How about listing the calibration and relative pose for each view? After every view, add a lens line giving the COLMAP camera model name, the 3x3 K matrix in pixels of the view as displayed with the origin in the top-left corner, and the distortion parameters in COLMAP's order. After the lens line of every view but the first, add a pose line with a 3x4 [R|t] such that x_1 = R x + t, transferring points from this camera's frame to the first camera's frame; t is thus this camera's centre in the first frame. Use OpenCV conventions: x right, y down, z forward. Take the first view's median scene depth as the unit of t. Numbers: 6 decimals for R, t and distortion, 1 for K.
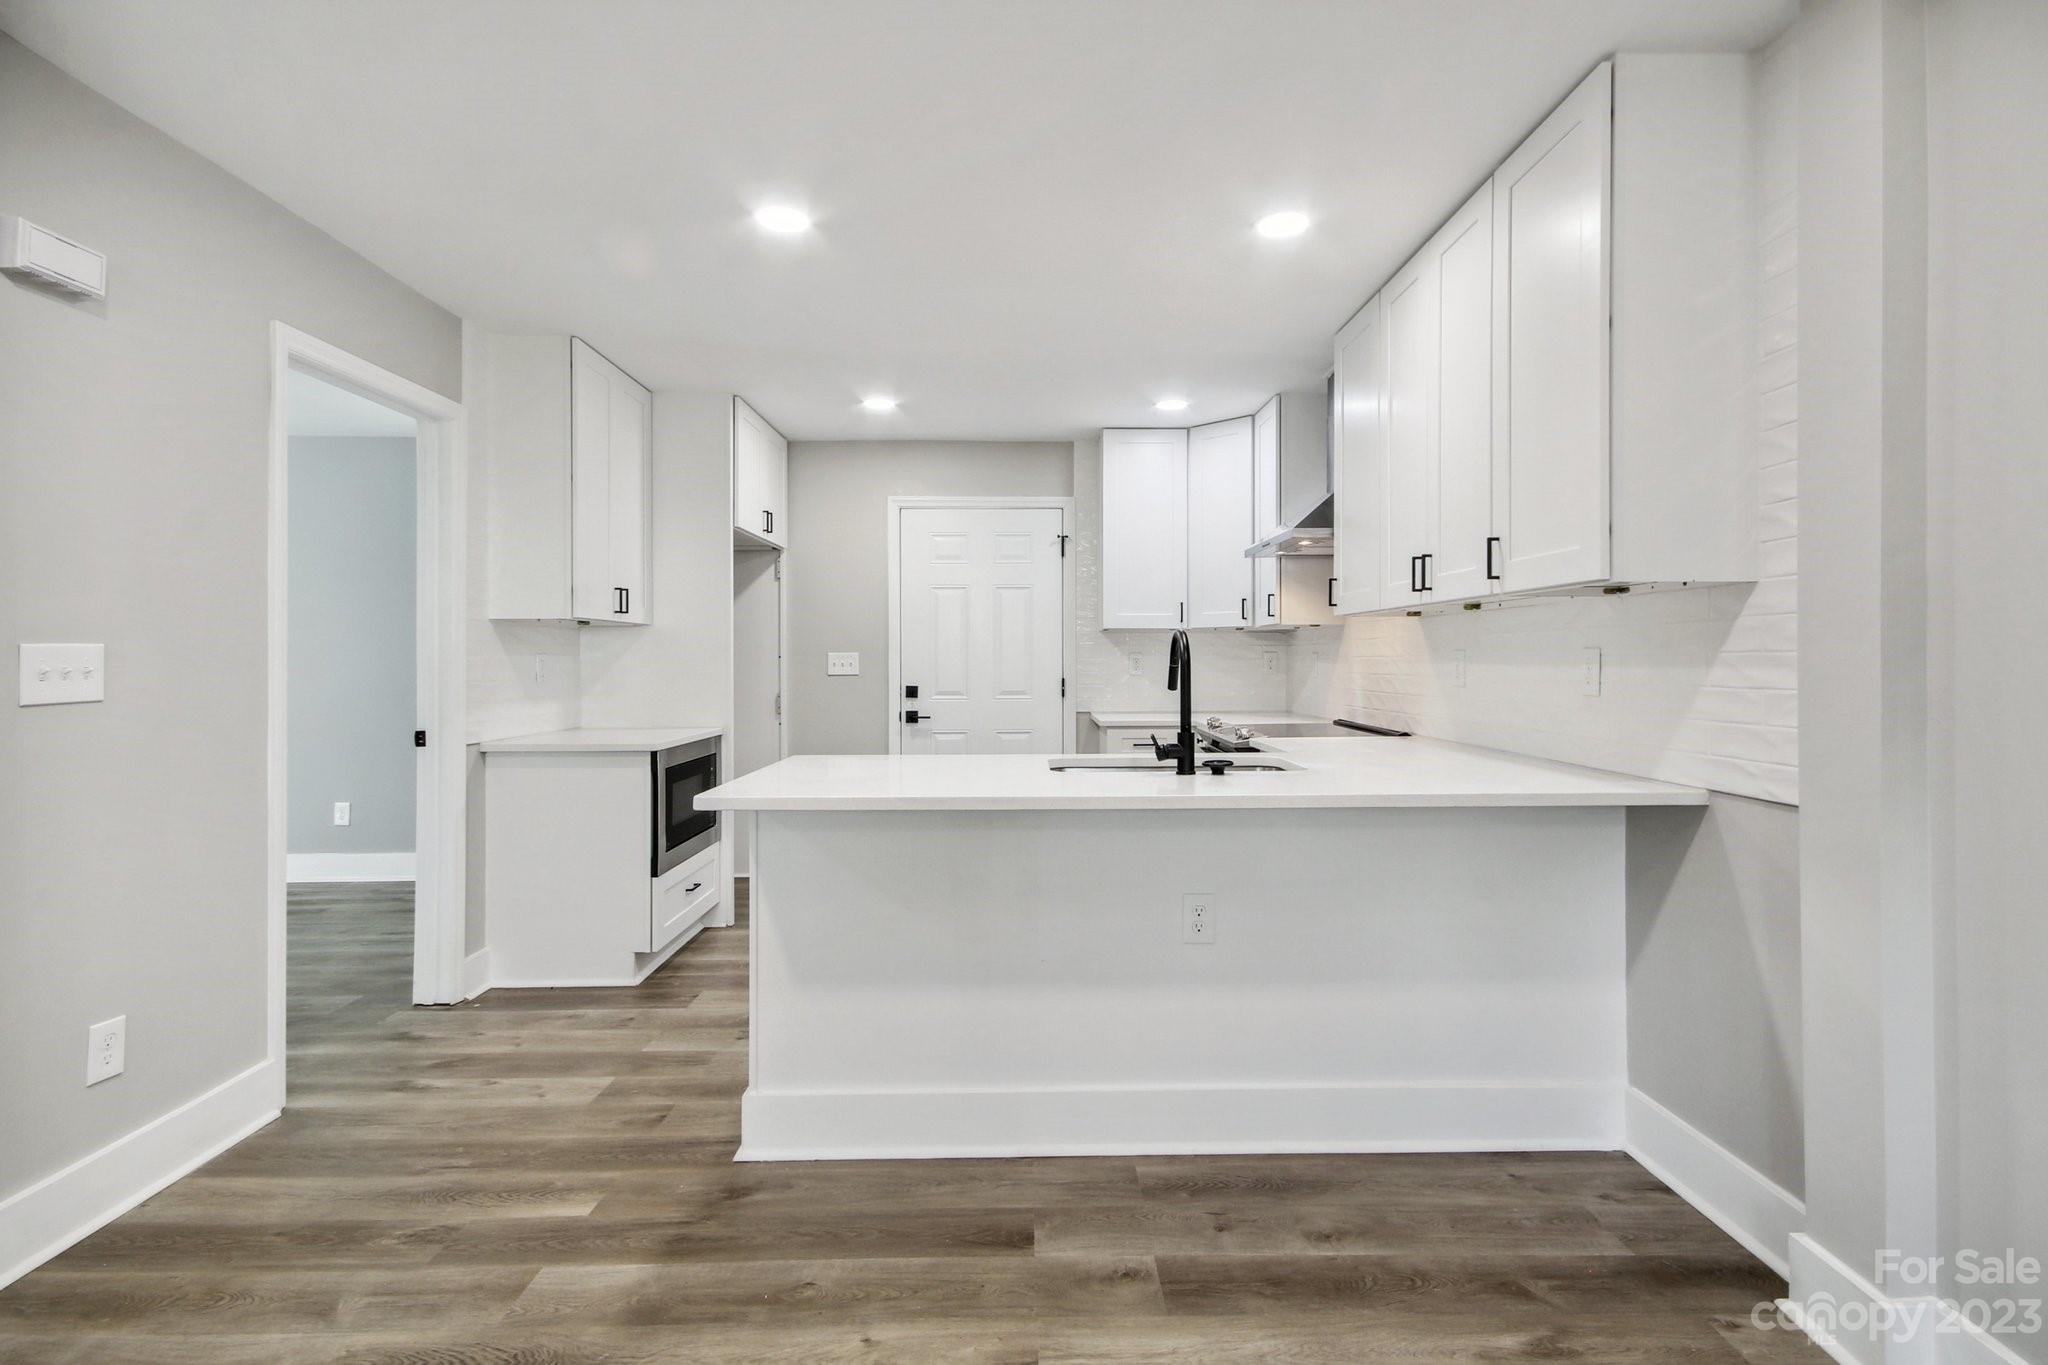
lens RADIAL K [[926.2, 0, 1029.2], [0, 926.2, 657.2], [0, 0, 1]] dist [0.001677, 0.000079]
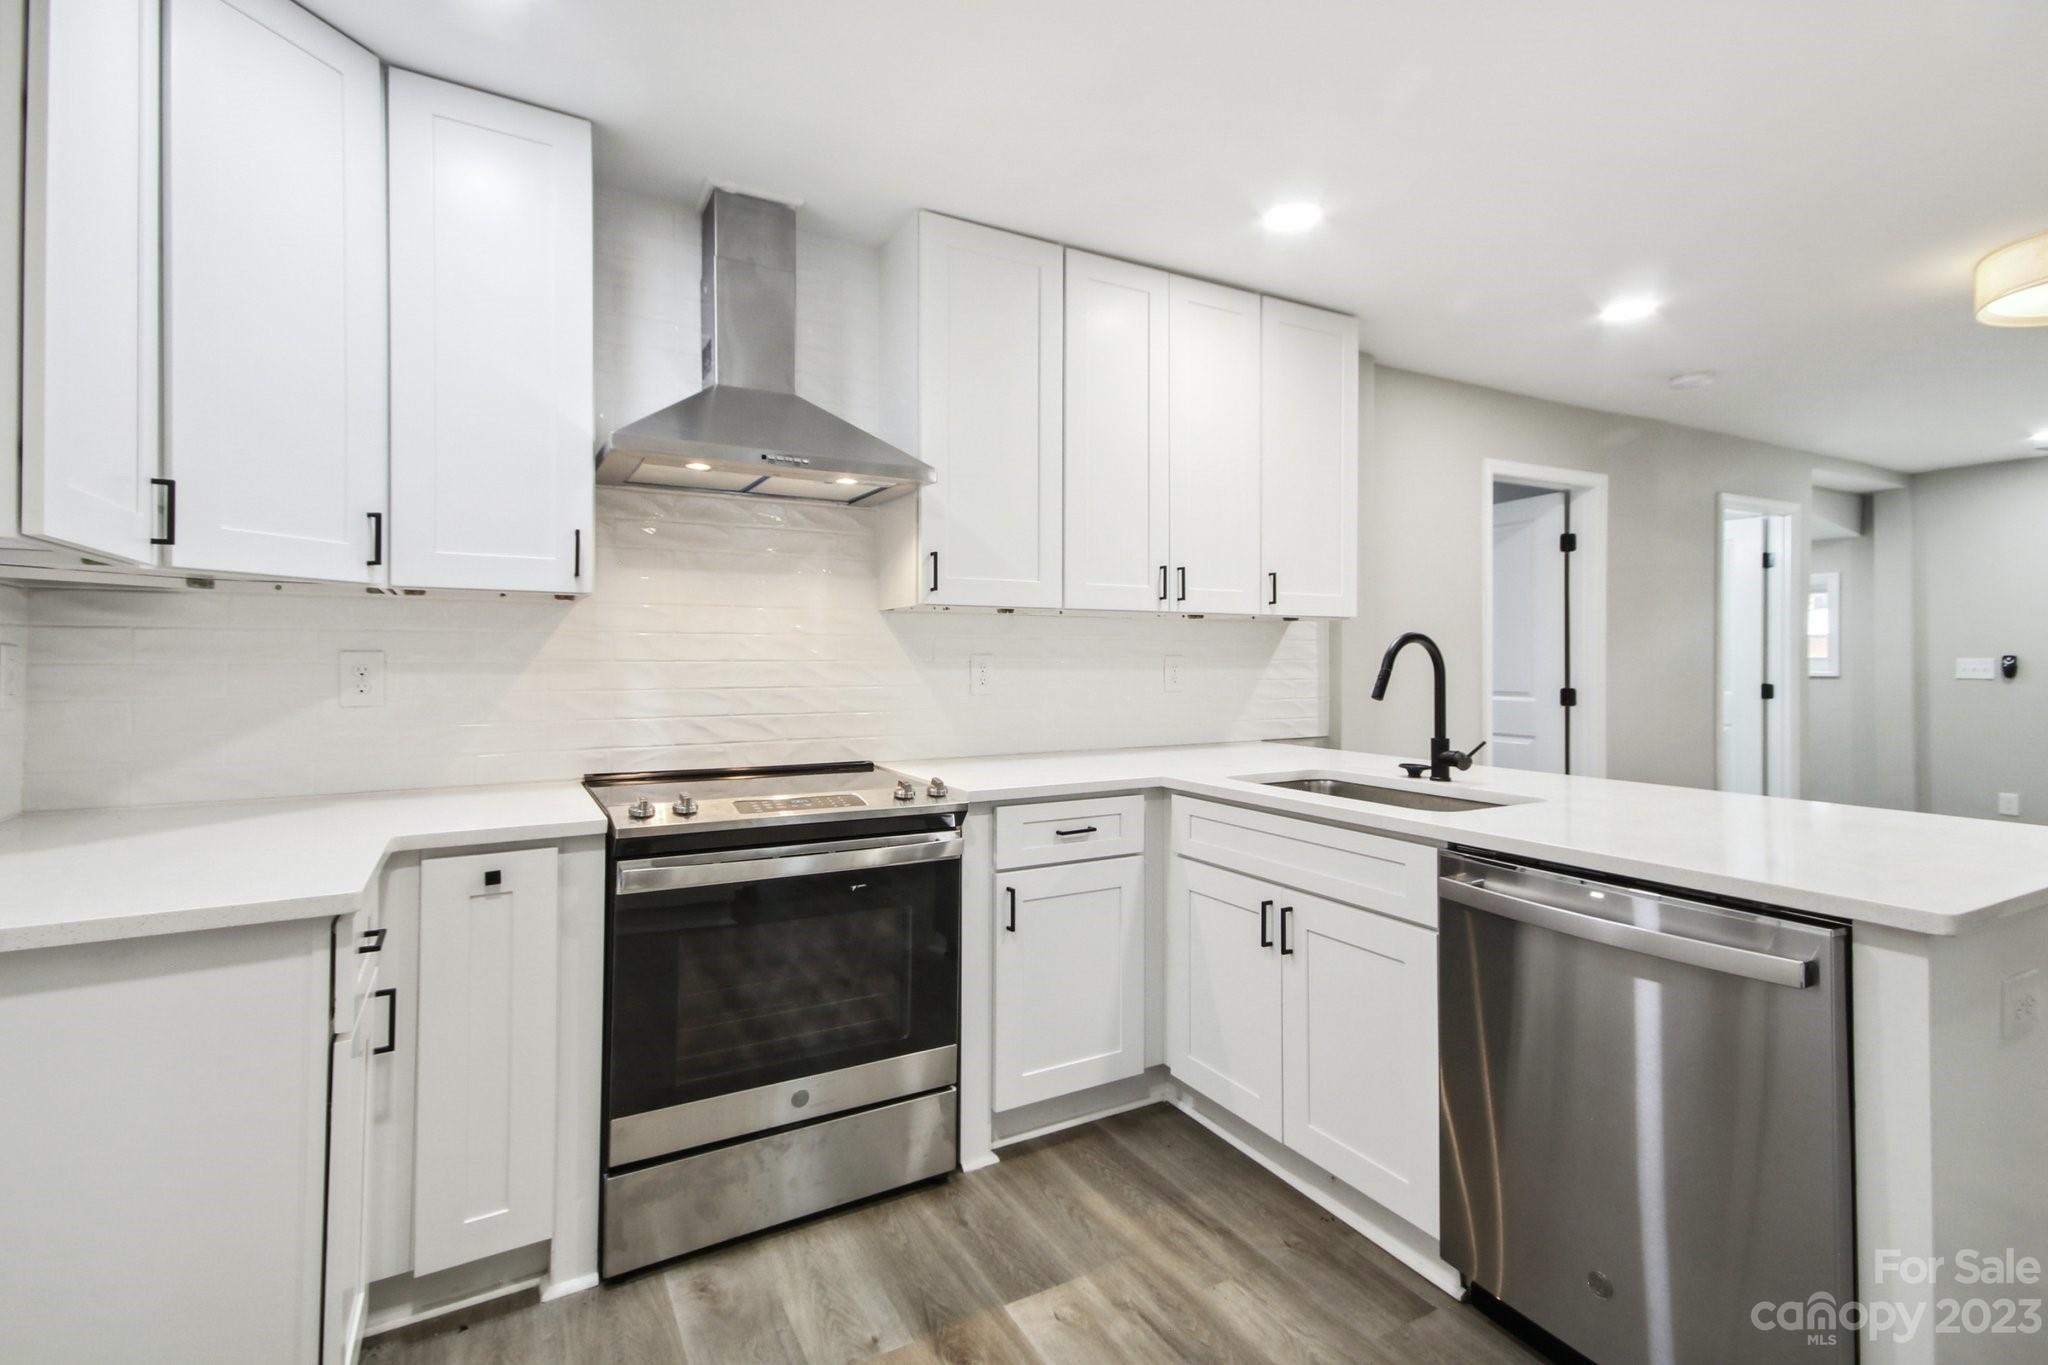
lens RADIAL K [[926.2, 0, 1029.2], [0, 926.2, 657.2], [0, 0, 1]] dist [0.001677, 0.000079]
pose [[-0.450829, 0.009672, 0.892558, -0.484801], [0.003405, 0.999953, -0.009116, 0.002772], [-0.892604, -0.001070, -0.450840, 1.737279]]
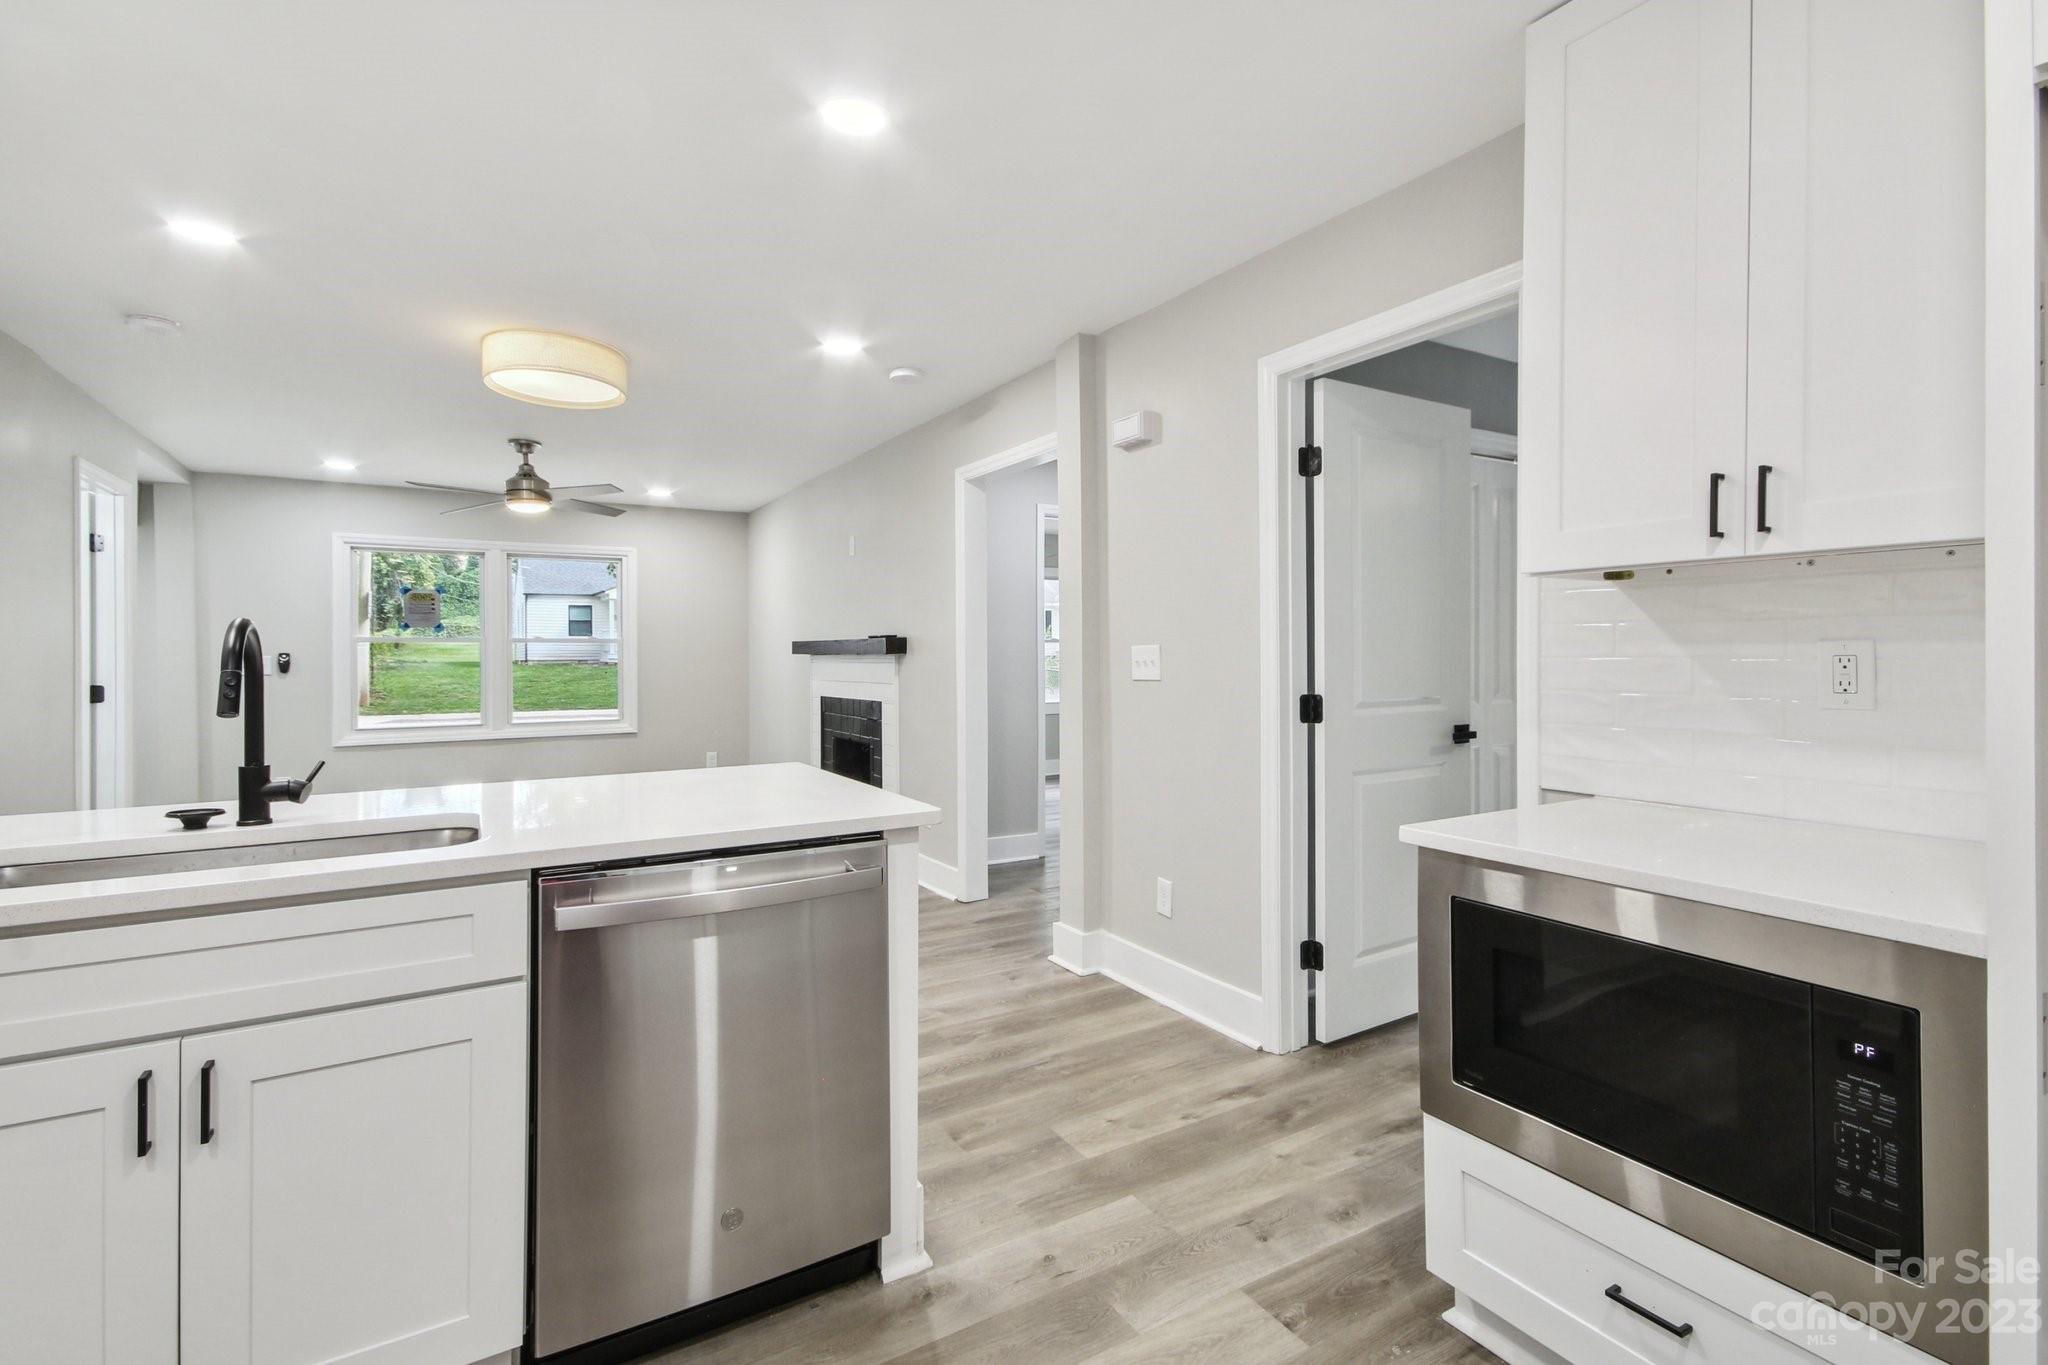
lens RADIAL K [[926.2, 0, 1029.2], [0, 926.2, 657.2], [0, 0, 1]] dist [0.001677, 0.000079]
pose [[-0.859233, 0.007505, -0.511530, 0.022220], [0.006156, 0.999972, 0.004330, -0.001392], [0.511548, 0.000571, -0.859254, 1.818767]]
